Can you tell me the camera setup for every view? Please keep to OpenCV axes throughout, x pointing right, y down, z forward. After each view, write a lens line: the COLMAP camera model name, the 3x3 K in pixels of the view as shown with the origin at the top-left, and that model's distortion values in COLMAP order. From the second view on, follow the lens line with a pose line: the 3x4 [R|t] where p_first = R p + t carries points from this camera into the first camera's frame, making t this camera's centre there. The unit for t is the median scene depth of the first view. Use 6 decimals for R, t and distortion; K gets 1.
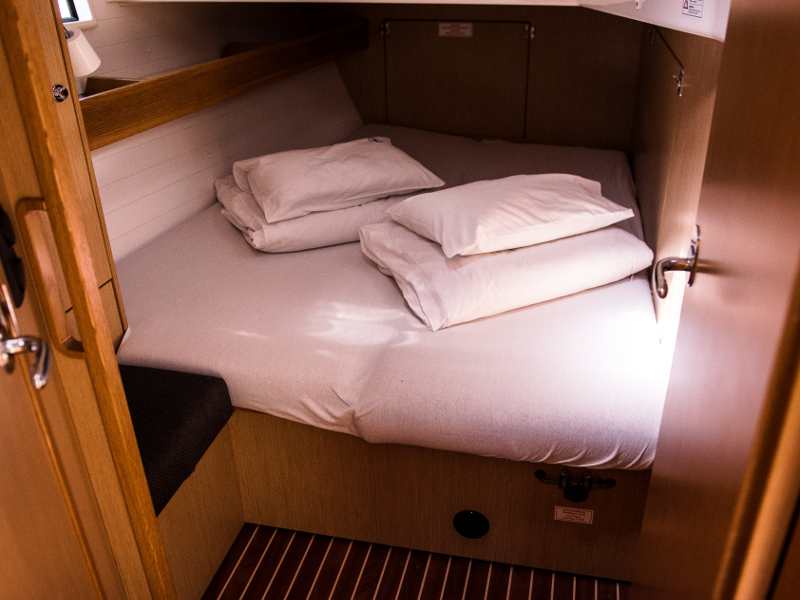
lens RADIAL K [[718.5, 0, 400.0], [0, 718.5, 300.0], [0, 0, 1]] dist [-0.003164, 0.000570]
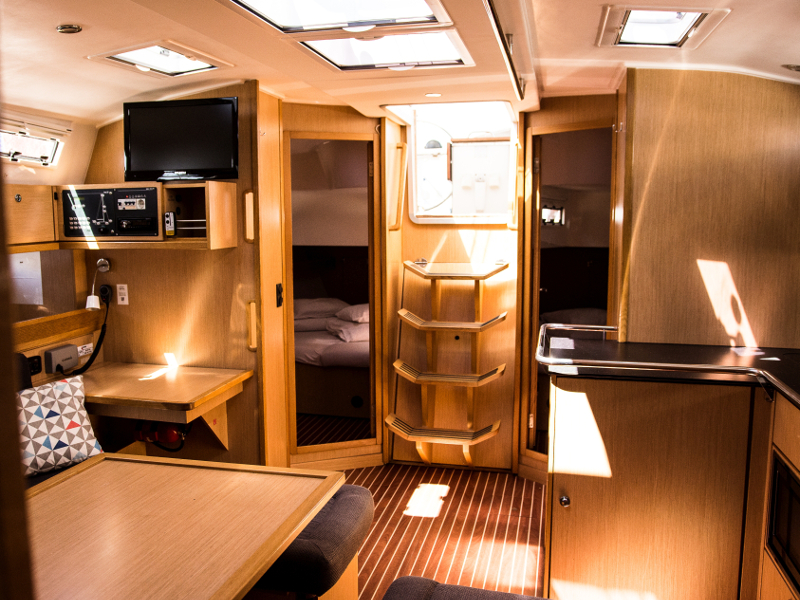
lens RADIAL K [[720.8, 0, 349.8], [0, 720.8, 300.9], [0, 0, 1]] dist [-0.056203, 0.006133]
pose [[0.998656, 0.020495, -0.047600, 0.193858], [-0.035765, 0.937255, -0.346804, 0.916318], [0.037505, 0.348041, 0.936729, -1.883050]]
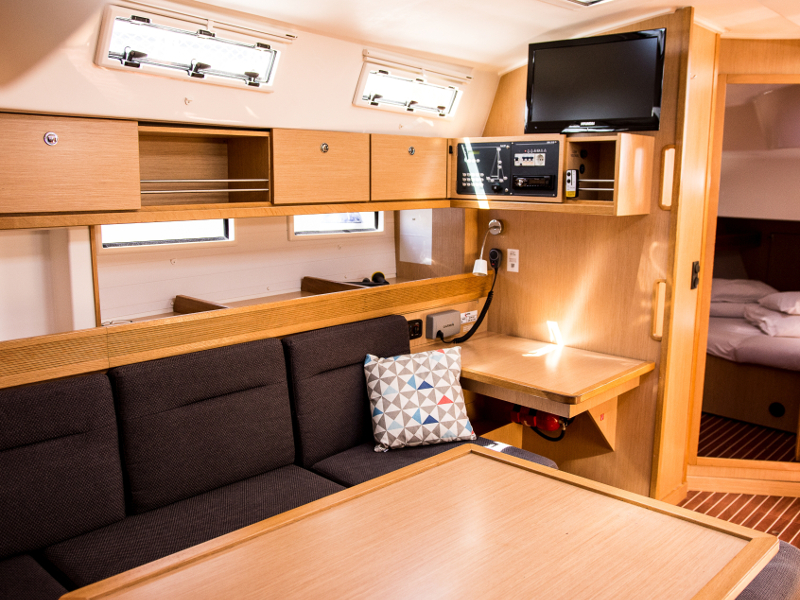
lens RADIAL K [[730.5, 0, 400.0], [0, 730.5, 300.0], [0, 0, 1]] dist [-0.064027, 0.007552]
pose [[0.864452, 0.117067, -0.488894, 0.134851], [-0.258856, 0.937328, -0.233257, 0.830293], [0.430948, 0.328193, 0.840579, -1.689880]]
